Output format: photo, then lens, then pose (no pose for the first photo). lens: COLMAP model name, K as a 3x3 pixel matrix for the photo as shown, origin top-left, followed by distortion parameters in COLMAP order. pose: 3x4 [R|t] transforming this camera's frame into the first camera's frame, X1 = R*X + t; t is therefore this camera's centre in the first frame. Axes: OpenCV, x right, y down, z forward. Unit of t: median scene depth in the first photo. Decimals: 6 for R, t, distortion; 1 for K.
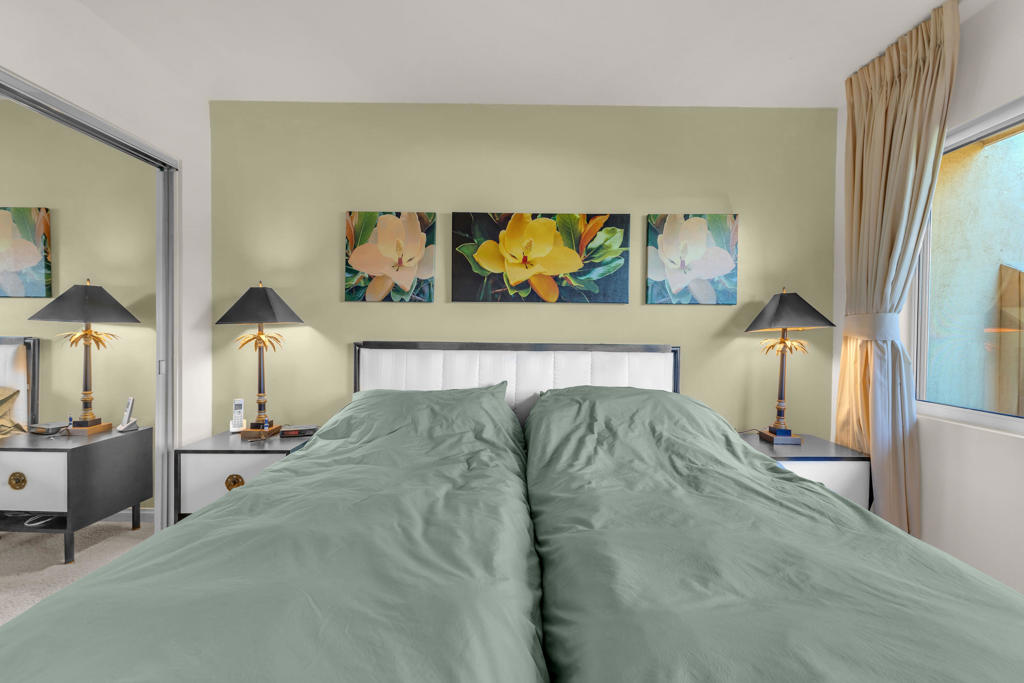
lens RADIAL K [[435.4, 0, 513.6], [0, 435.4, 339.6], [0, 0, 1]] dist [0.002618, -0.000449]
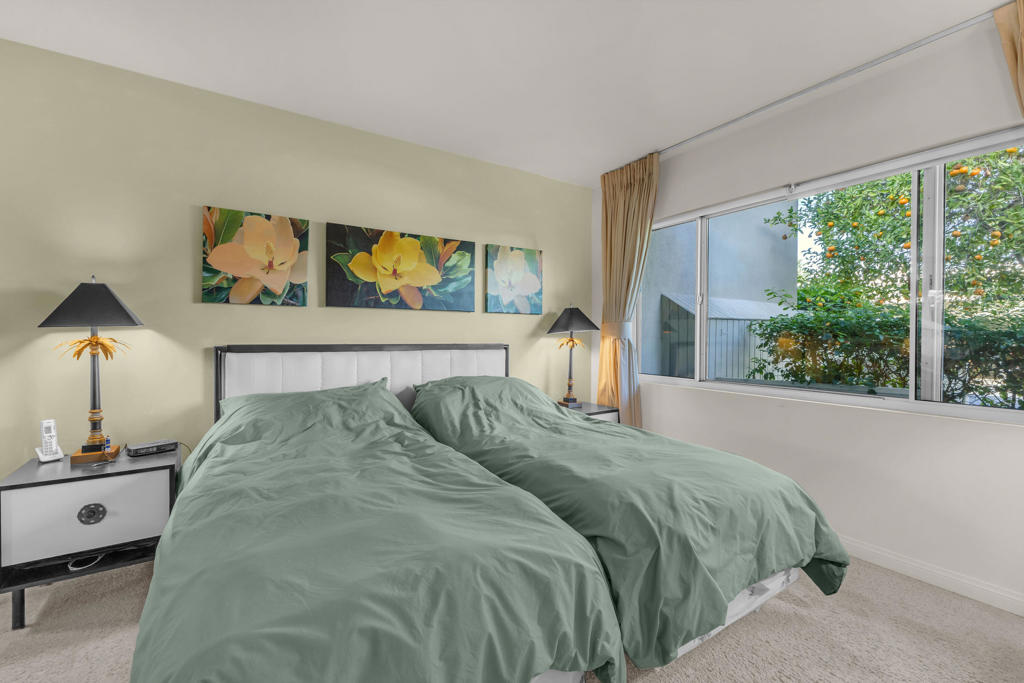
lens RADIAL K [[435.4, 0, 512.4], [0, 435.4, 339.9], [0, 0, 1]] dist [0.002618, -0.000449]
pose [[0.839019, -0.012667, 0.543954, -0.361672], [0.011475, 0.999919, 0.005586, -0.006081], [-0.543981, 0.001555, 0.839096, -0.146758]]
